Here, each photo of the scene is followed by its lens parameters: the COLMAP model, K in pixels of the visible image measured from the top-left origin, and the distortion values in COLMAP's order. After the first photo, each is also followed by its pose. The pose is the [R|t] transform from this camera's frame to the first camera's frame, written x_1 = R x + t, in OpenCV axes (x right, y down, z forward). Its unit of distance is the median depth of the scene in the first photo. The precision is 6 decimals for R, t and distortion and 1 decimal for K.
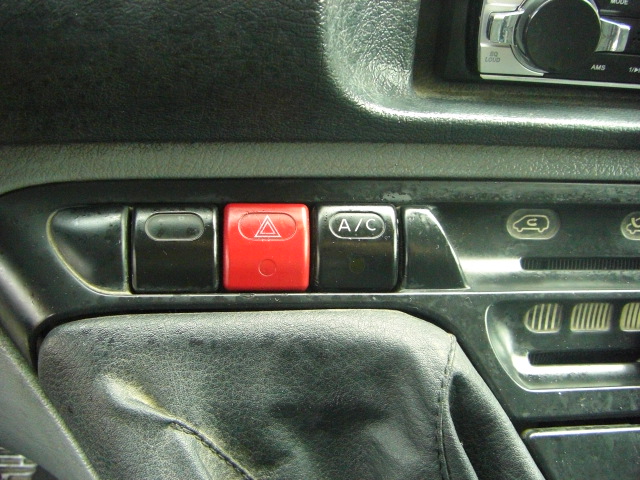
lens RADIAL K [[716.9, 0, 317.2], [0, 716.9, 238.0], [0, 0, 1]] dist [-0.180323, 0.134674]
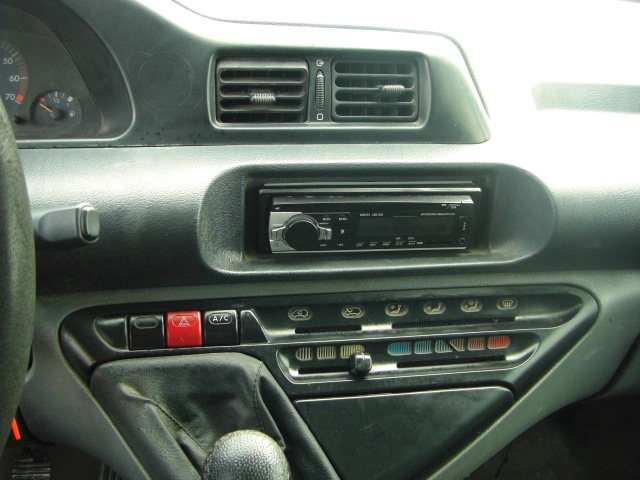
lens RADIAL K [[716.9, 0, 317.2], [0, 716.9, 238.0], [0, 0, 1]] dist [-0.180323, 0.134674]
pose [[0.996823, -0.044661, 0.065945, 0.239653], [0.051539, 0.992967, -0.106582, -0.014112], [-0.060722, 0.109642, 0.992115, -1.492676]]
